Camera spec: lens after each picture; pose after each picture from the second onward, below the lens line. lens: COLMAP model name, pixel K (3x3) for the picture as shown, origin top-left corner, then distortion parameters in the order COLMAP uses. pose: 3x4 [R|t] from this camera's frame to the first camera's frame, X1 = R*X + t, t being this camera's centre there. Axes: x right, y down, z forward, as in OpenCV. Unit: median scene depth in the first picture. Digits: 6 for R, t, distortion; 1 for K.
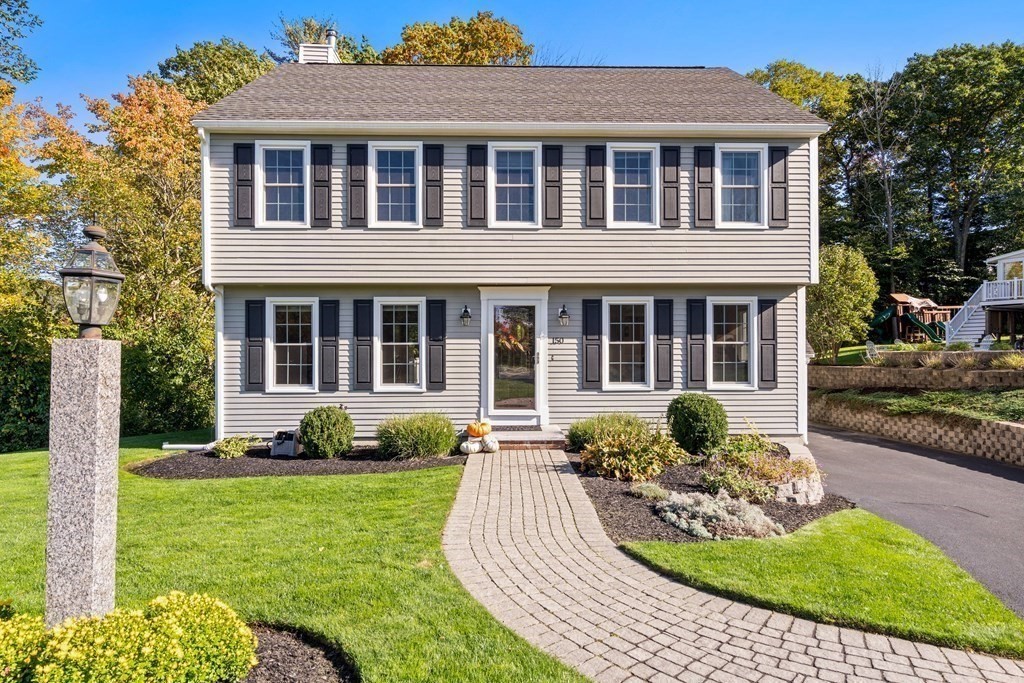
lens RADIAL K [[600.8, 0, 512.0], [0, 600.8, 341.5], [0, 0, 1]] dist [0.004604, -0.000152]
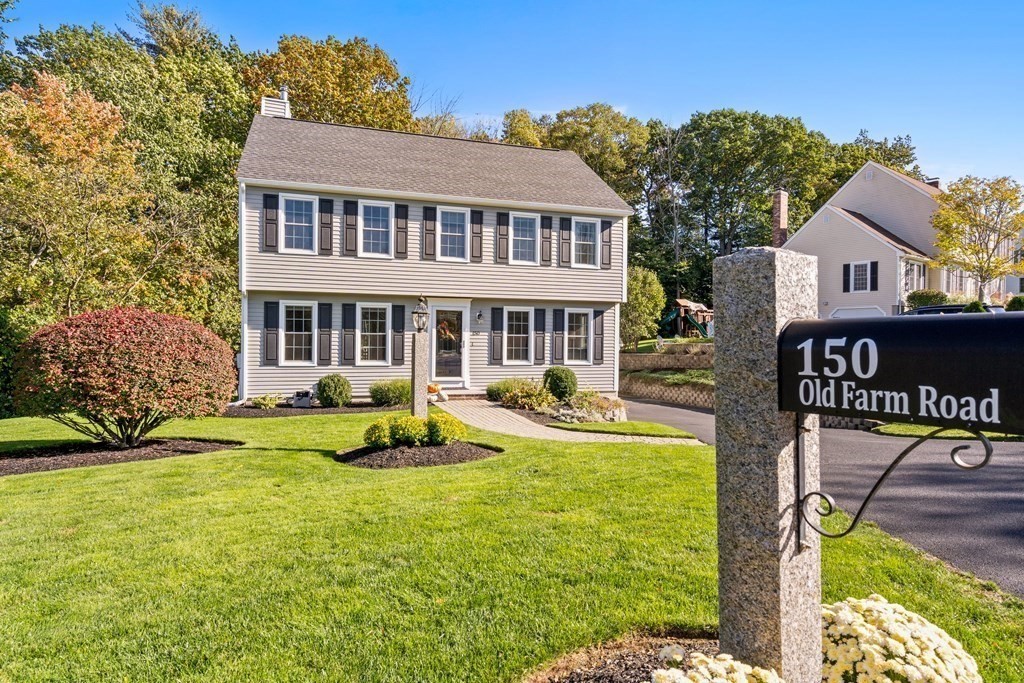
lens RADIAL K [[590.8, 0, 512.0], [0, 590.8, 341.5], [0, 0, 1]] dist [0.006257, 0.001062]
pose [[0.959825, 0.011334, 0.280370, -0.269927], [-0.015826, 0.999780, 0.013763, -0.002813], [-0.280152, -0.017647, 0.959793, -0.517503]]
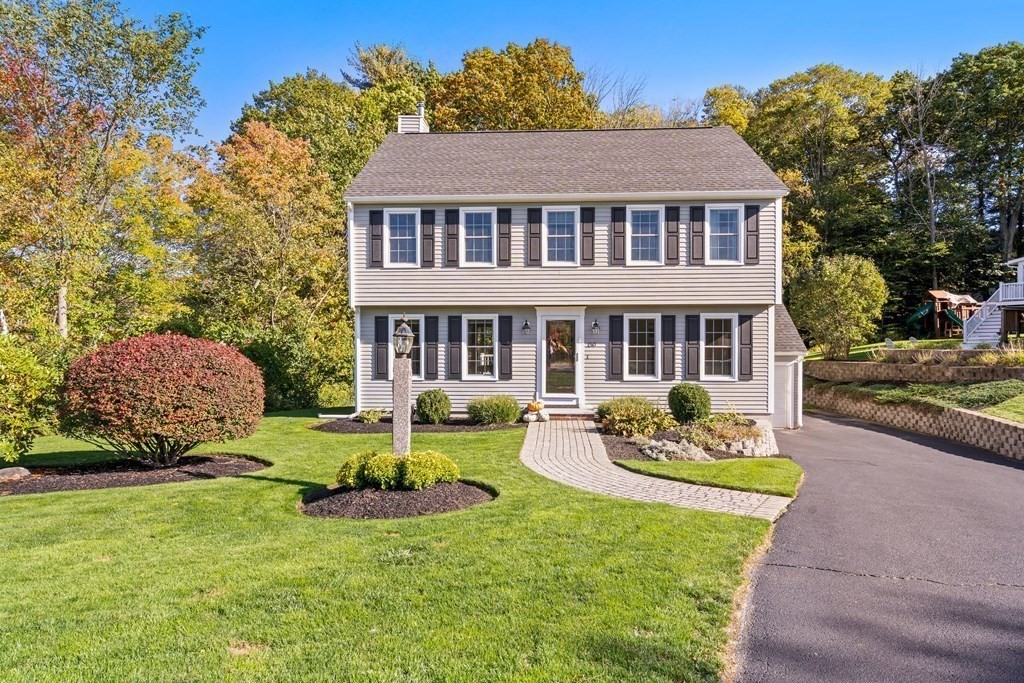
lens RADIAL K [[600.8, 0, 512.0], [0, 600.8, 341.5], [0, 0, 1]] dist [0.004604, -0.000152]
pose [[0.996497, 0.002568, -0.083594, 0.008545], [-0.001285, 0.999881, 0.015393, -0.030937], [0.083624, -0.015232, 0.996381, -0.420525]]
